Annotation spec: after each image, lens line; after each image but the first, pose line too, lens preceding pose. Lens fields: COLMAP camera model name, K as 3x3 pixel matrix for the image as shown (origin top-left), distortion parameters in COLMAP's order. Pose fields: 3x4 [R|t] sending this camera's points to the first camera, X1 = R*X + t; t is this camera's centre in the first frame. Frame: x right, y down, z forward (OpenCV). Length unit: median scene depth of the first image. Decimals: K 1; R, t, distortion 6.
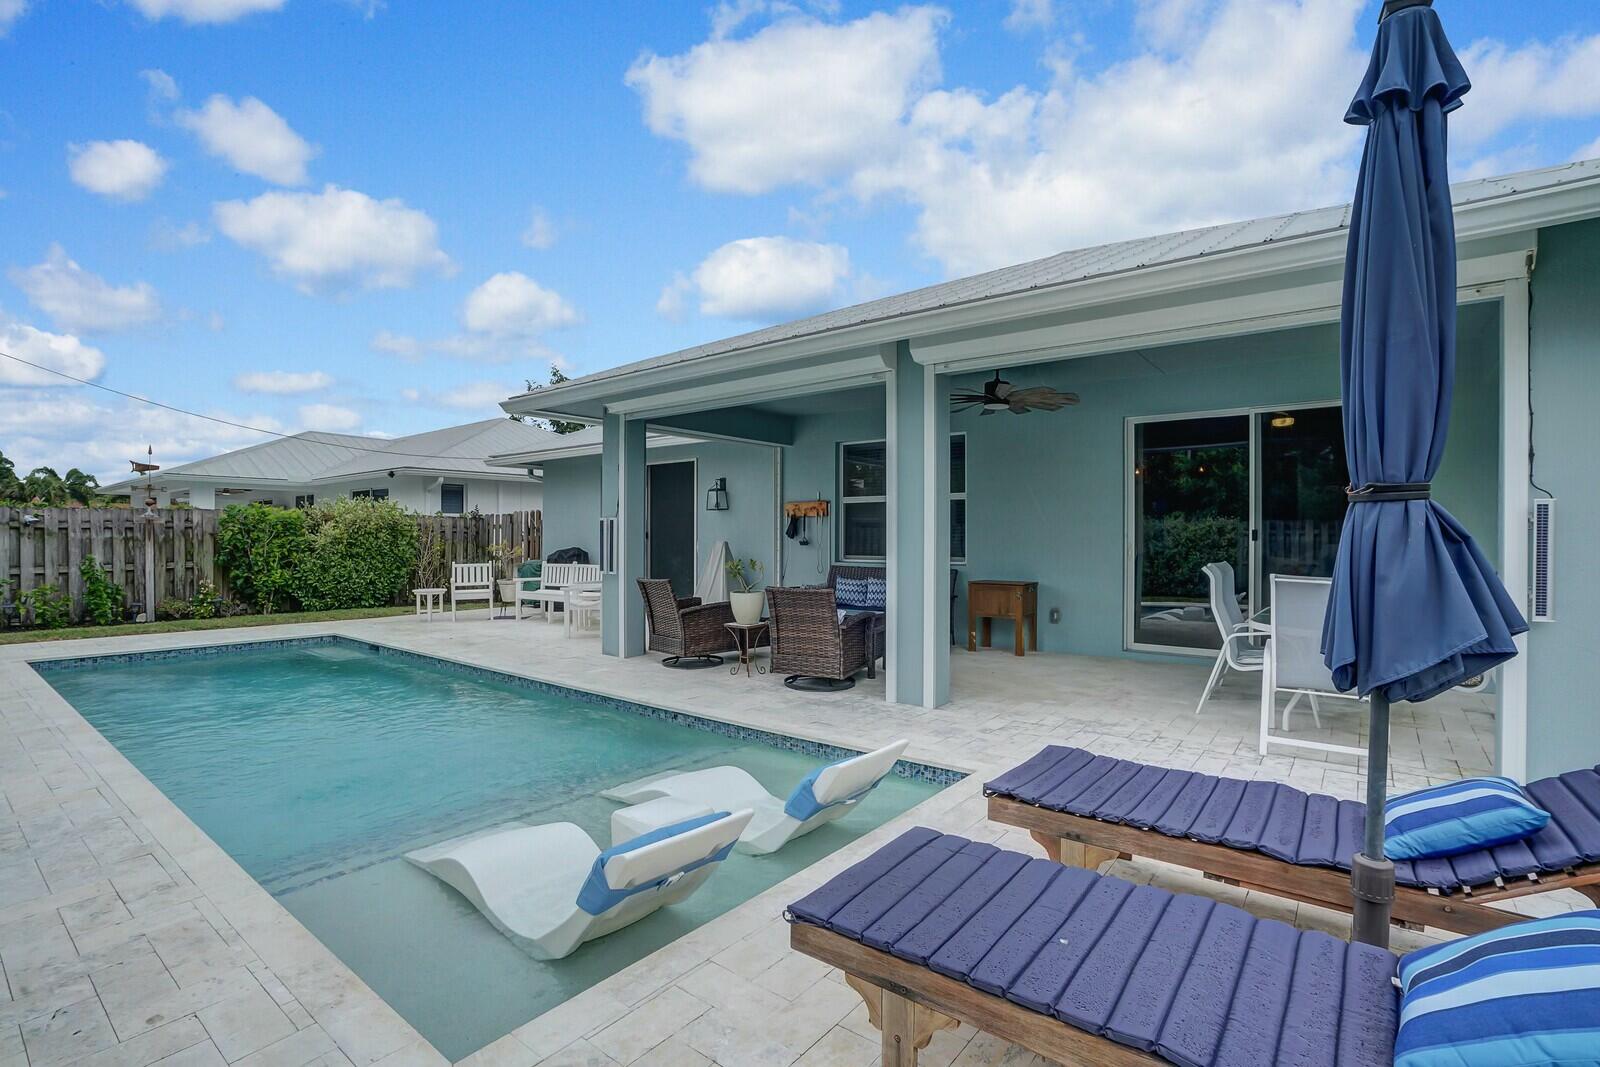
lens RADIAL K [[729.2, 0, 800.0], [0, 729.2, 533.5], [0, 0, 1]] dist [-0.018093, 0.001613]
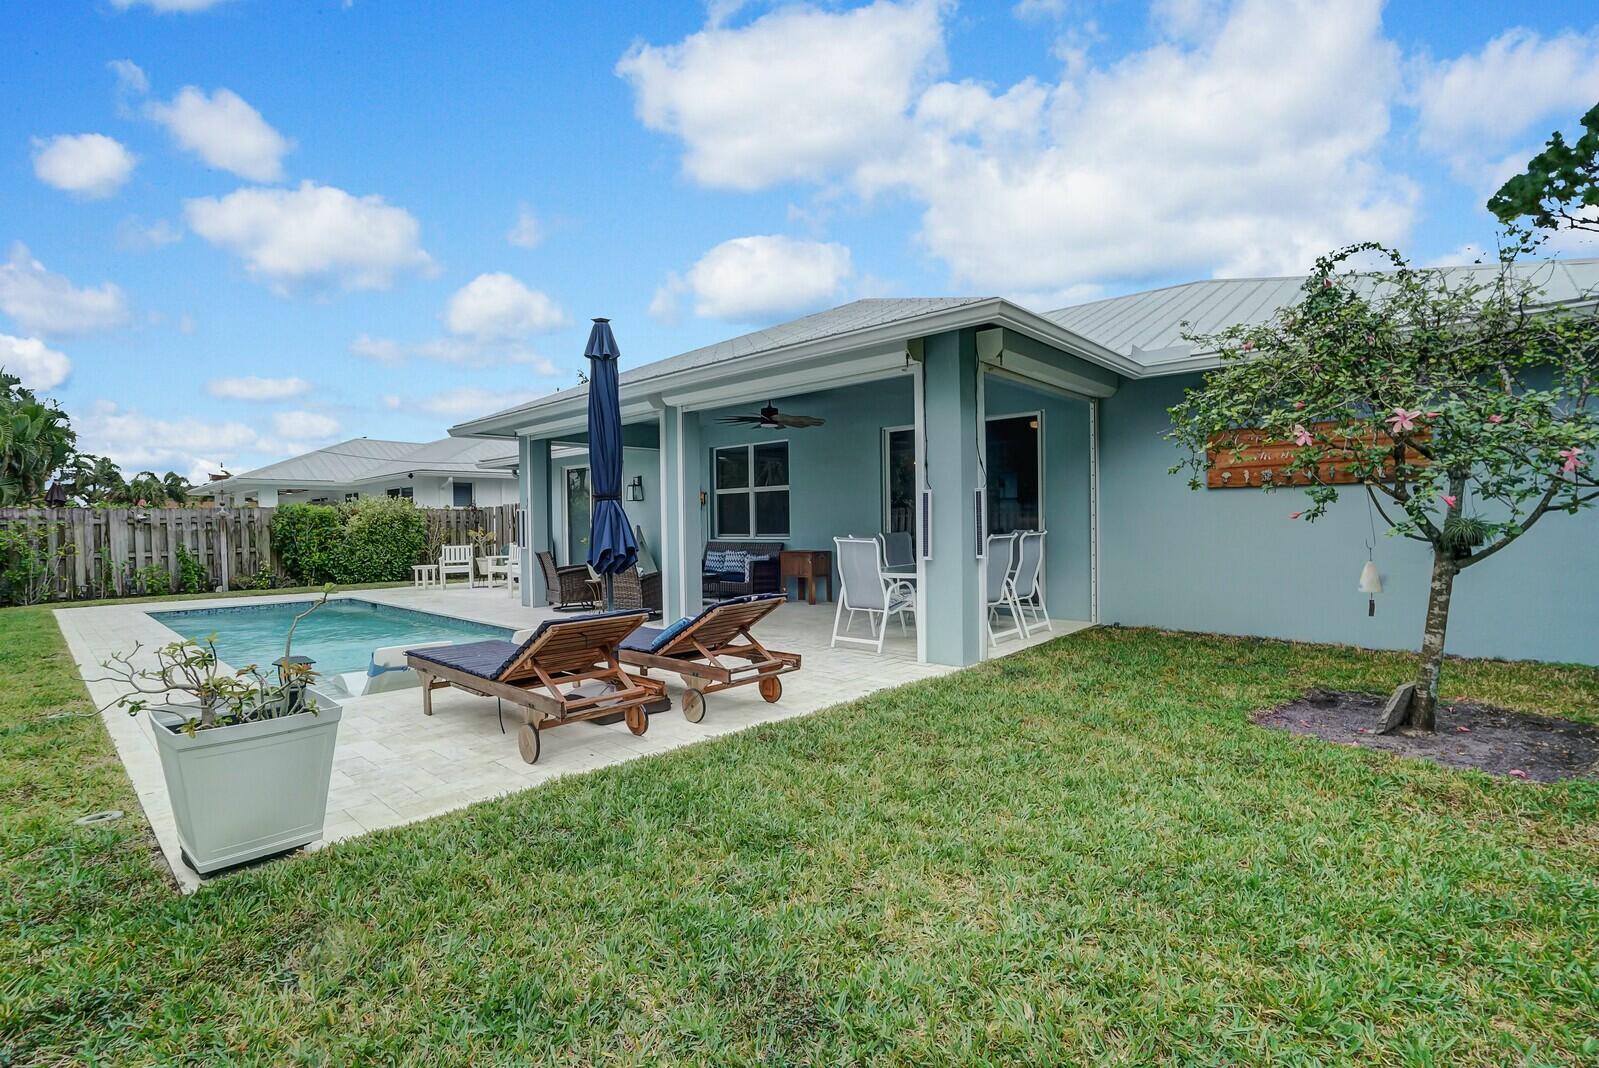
lens RADIAL K [[737.4, 0, 799.5], [0, 737.4, 534.0], [0, 0, 1]] dist [-0.018487, -0.000562]
pose [[0.996659, -0.015125, -0.080267, 0.267936], [0.016728, 0.999673, 0.019332, 0.005573], [0.079949, -0.020610, 0.996586, -0.261292]]
